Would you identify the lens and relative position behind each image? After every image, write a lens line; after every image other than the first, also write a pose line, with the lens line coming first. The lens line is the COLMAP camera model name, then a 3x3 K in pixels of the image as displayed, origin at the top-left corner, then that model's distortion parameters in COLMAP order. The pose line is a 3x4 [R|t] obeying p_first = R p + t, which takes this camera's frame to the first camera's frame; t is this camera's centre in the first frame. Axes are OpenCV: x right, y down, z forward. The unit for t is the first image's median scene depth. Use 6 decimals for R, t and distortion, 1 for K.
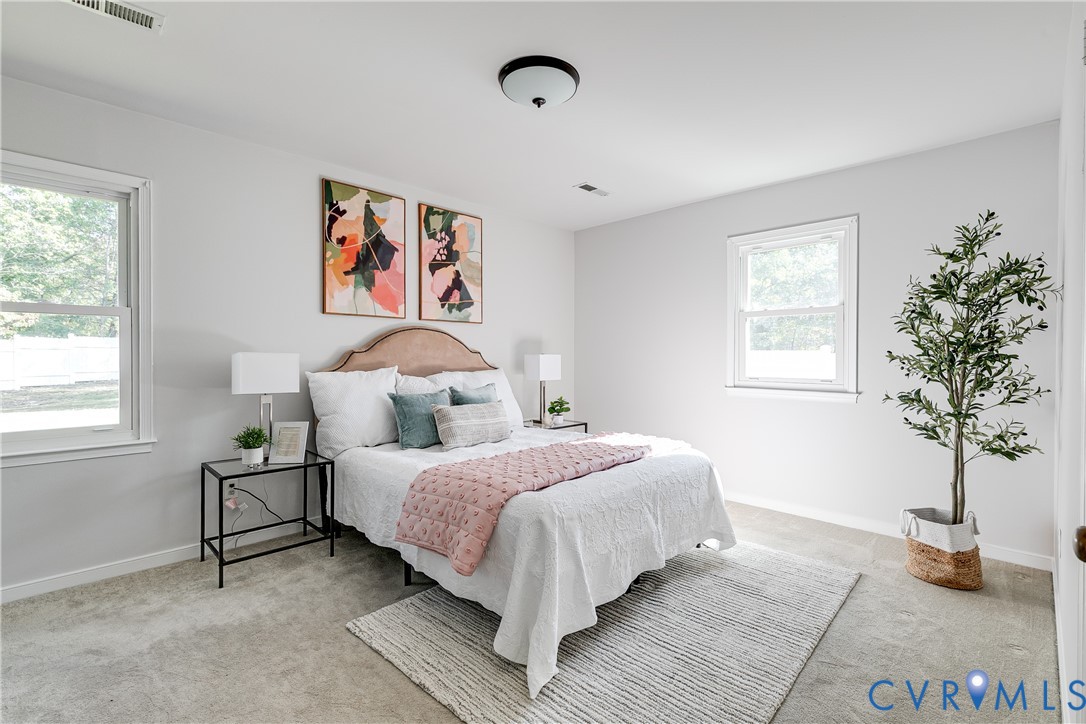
lens RADIAL K [[498.2, 0, 543.9], [0, 498.2, 354.2], [0, 0, 1]] dist [0.002456, 0.000669]
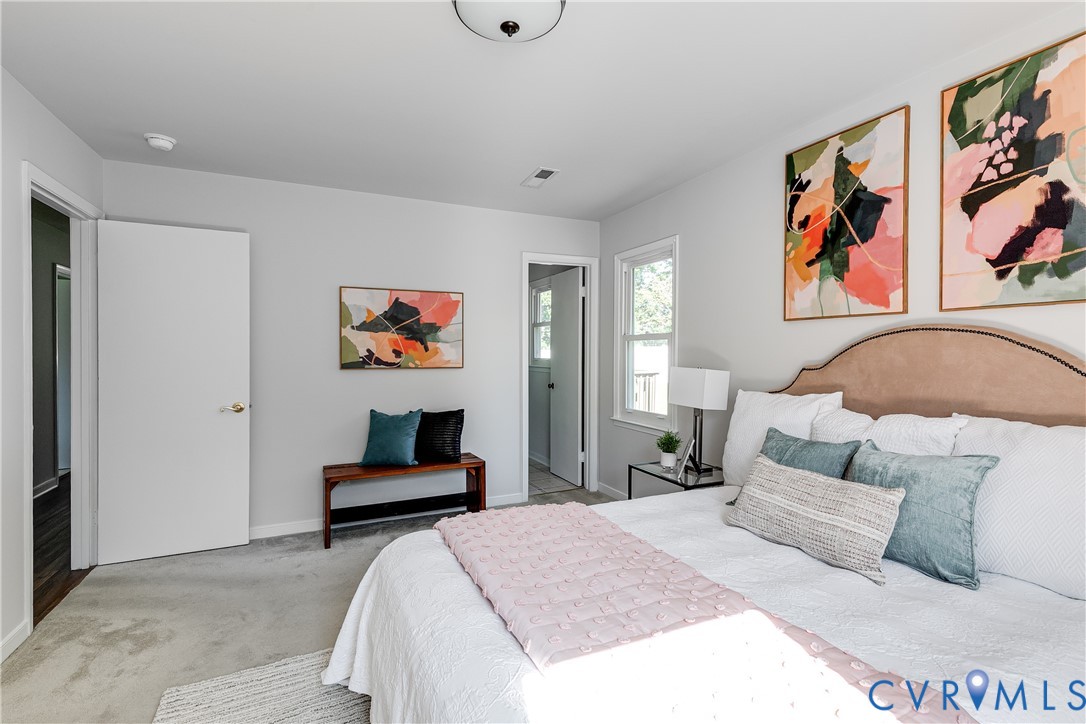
lens RADIAL K [[498.2, 0, 543.9], [0, 498.2, 354.2], [0, 0, 1]] dist [0.002456, 0.000669]
pose [[-0.352985, -0.003865, -0.935621, 0.416796], [-0.005767, 0.999981, -0.001955, -0.020988], [0.935611, 0.004706, -0.353000, 0.833153]]
